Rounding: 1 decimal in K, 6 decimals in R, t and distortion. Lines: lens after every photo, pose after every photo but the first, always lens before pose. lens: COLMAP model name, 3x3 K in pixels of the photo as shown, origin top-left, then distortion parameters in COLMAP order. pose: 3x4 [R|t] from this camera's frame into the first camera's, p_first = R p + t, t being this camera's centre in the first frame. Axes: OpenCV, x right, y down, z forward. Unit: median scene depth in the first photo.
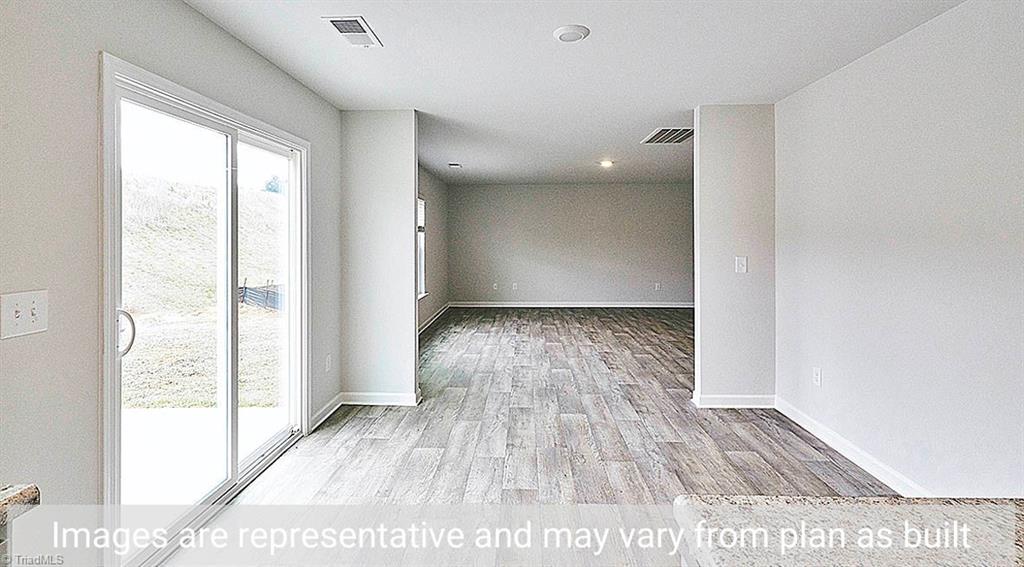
lens RADIAL K [[458.2, 0, 508.1], [0, 458.2, 229.8], [0, 0, 1]] dist [0.002205, 0.000502]
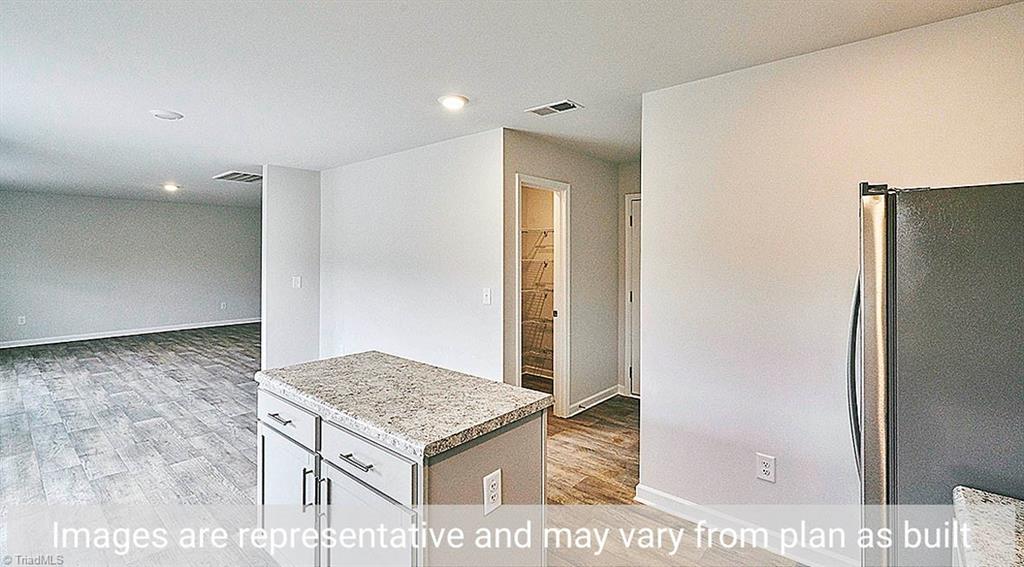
lens RADIAL K [[458.2, 0, 514.9], [0, 458.2, 252.4], [0, 0, 1]] dist [0.002205, 0.000502]
pose [[0.628231, 0.004342, 0.778015, -0.126800], [-0.016764, 0.999828, 0.007957, -0.028012], [-0.777847, -0.018041, 0.628195, -0.304289]]
